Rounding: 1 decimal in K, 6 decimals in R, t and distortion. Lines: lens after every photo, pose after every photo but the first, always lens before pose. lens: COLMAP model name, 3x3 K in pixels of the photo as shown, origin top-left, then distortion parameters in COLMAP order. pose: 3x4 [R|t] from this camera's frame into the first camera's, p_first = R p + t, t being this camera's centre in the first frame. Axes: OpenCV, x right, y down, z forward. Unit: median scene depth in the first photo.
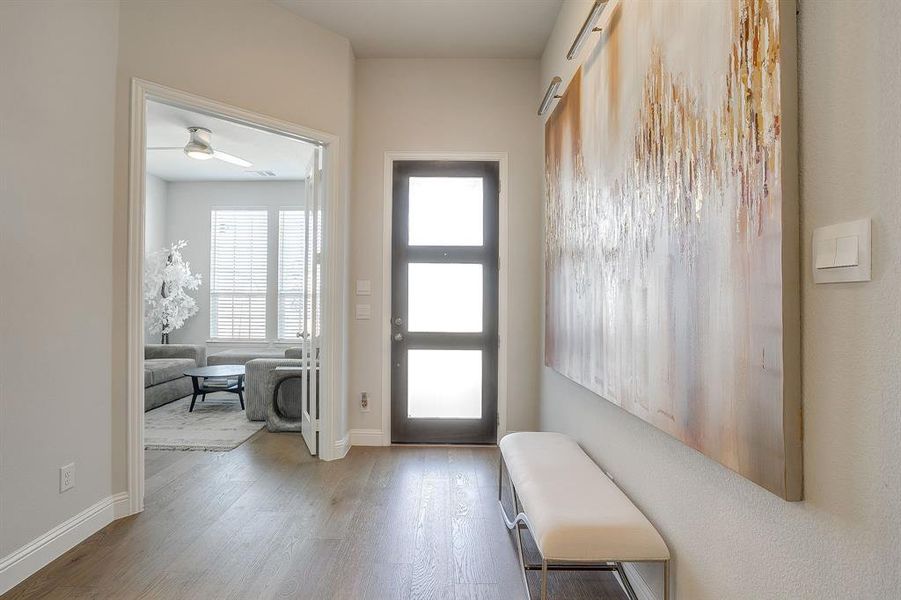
lens RADIAL K [[444.3, 0, 441.7], [0, 444.3, 297.2], [0, 0, 1]] dist [-0.040000, 0.000346]
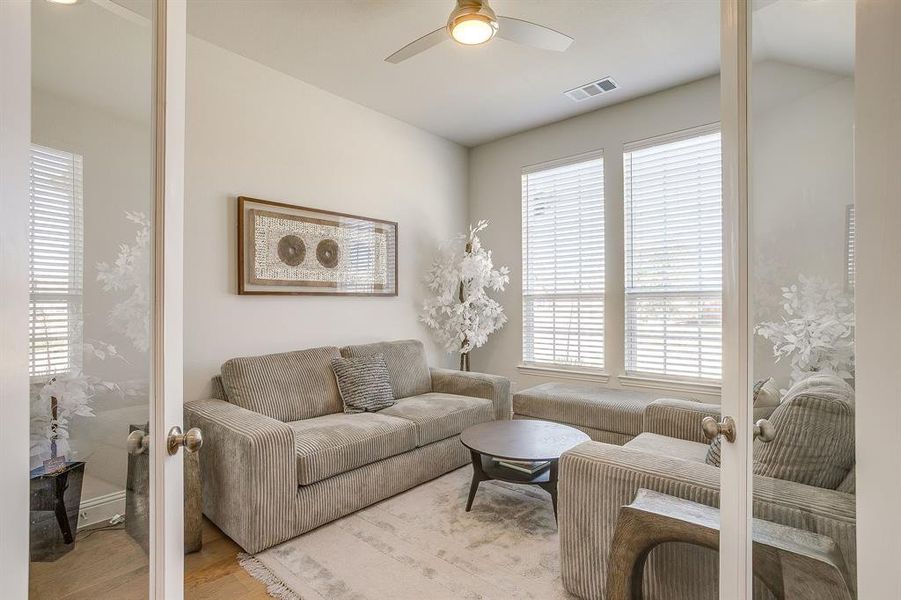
lens RADIAL K [[440.1, 0, 445.4], [0, 440.1, 302.4], [0, 0, 1]] dist [-0.038327, 0.017975]
pose [[0.750047, -0.014513, -0.661225, -0.175426], [0.012920, 0.999890, -0.007291, 0.005048], [0.661258, -0.003074, 0.750152, 0.433753]]
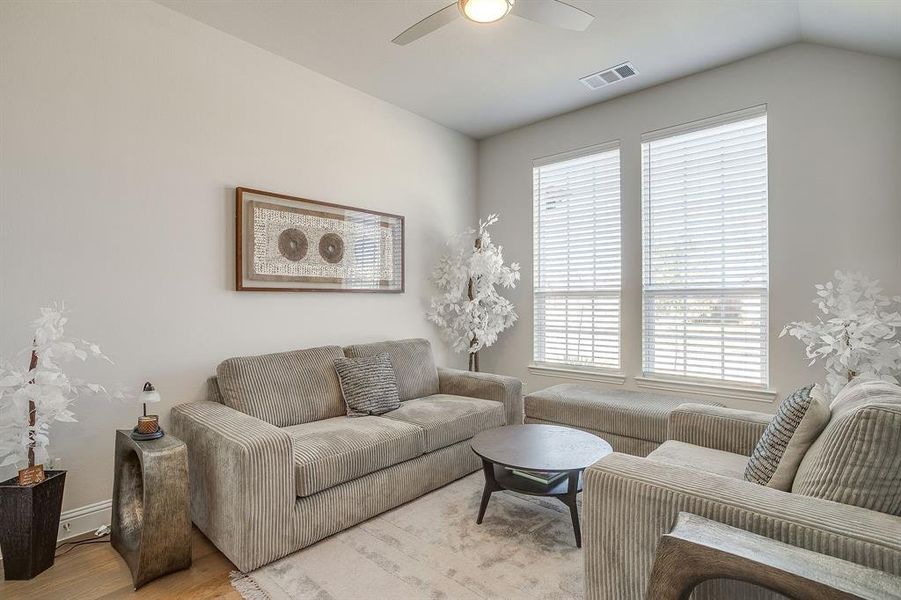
lens RADIAL K [[440.1, 0, 448.4], [0, 440.1, 301.5], [0, 0, 1]] dist [-0.038327, 0.017975]
pose [[0.745531, -0.009877, -0.666397, -0.195778], [0.009672, 0.999945, -0.004000, 0.005230], [0.666400, -0.003464, 0.745586, 0.451588]]
